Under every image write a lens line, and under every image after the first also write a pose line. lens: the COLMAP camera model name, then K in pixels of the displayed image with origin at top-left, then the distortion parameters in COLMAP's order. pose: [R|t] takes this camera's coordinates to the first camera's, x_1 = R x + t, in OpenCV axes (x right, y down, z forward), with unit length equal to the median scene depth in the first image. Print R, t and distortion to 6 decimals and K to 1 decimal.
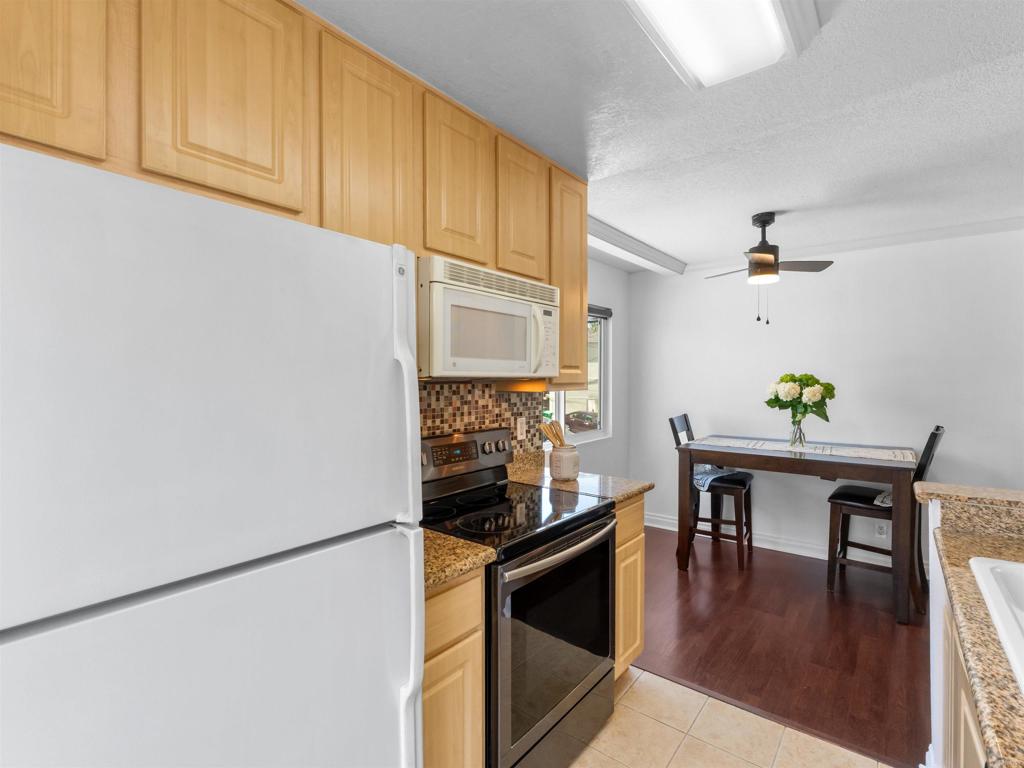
lens RADIAL K [[490.4, 0, 510.3], [0, 490.4, 384.2], [0, 0, 1]] dist [-0.003689, 0.000748]
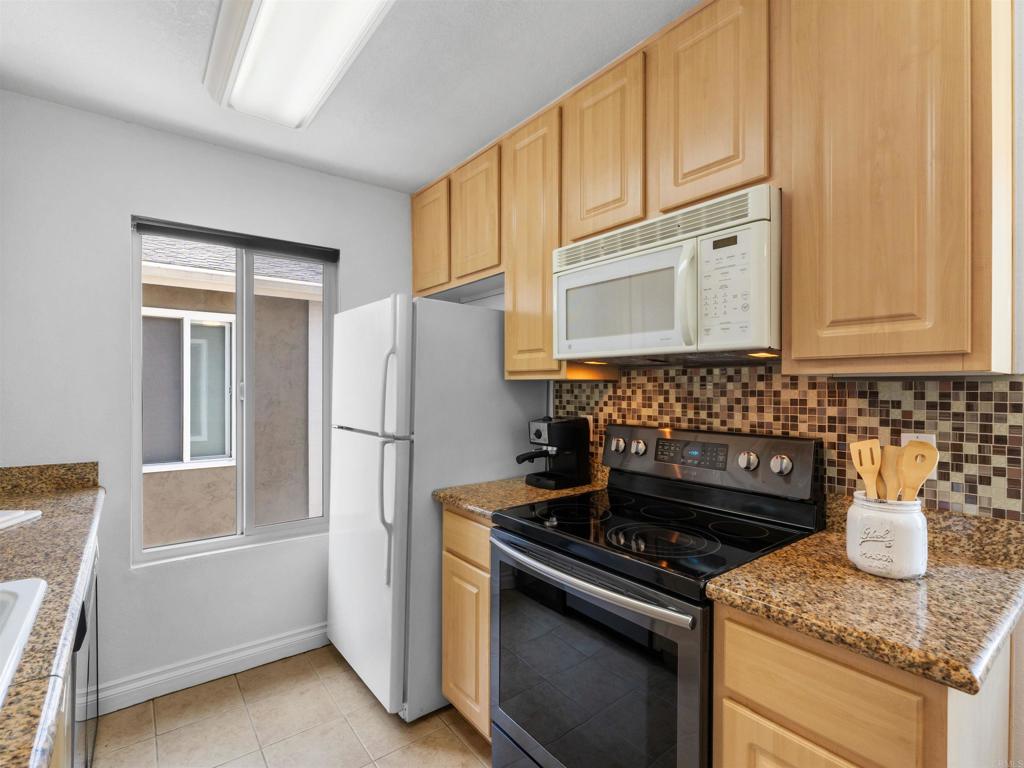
lens RADIAL K [[490.4, 0, 509.0], [0, 490.4, 387.9], [0, 0, 1]] dist [-0.003689, 0.000748]
pose [[-0.235104, 0.004566, -0.971960, 0.670344], [-0.011118, 0.999911, 0.007387, 0.028728], [0.971907, 0.012543, -0.235032, 0.826271]]
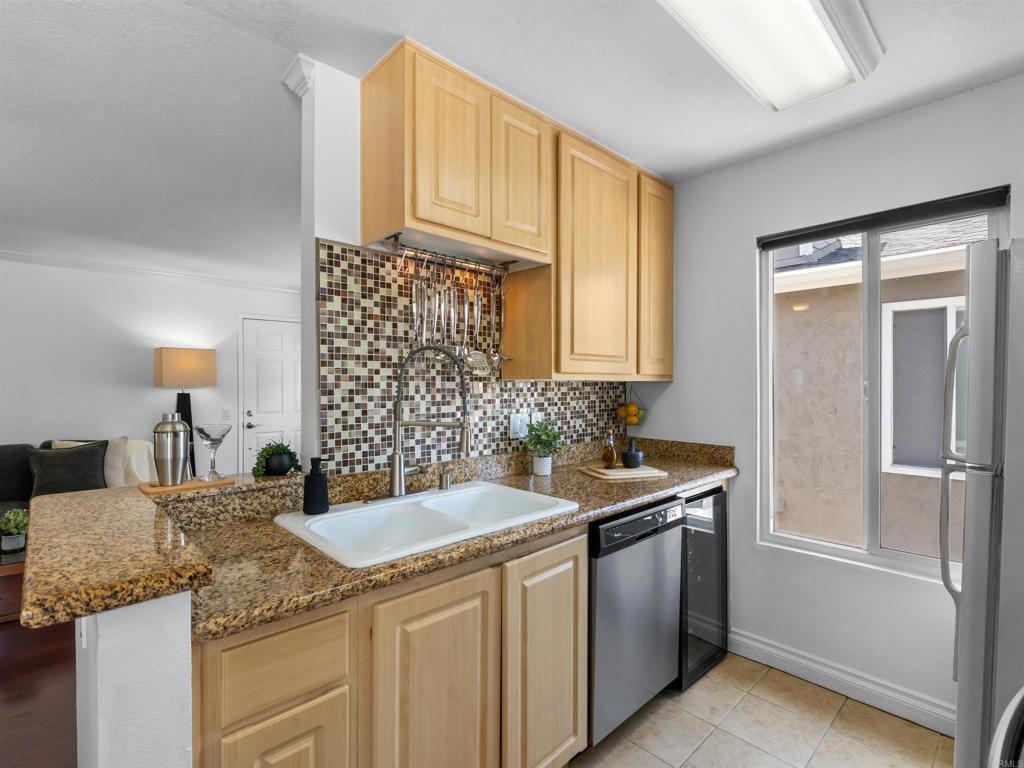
lens RADIAL K [[490.4, 0, 507.1], [0, 490.4, 383.6], [0, 0, 1]] dist [-0.003689, 0.000748]
pose [[-0.989212, 0.005556, 0.146388, 0.033966], [0.006670, 0.999952, 0.007116, 0.020991], [-0.146341, 0.008015, -0.989202, 1.251330]]
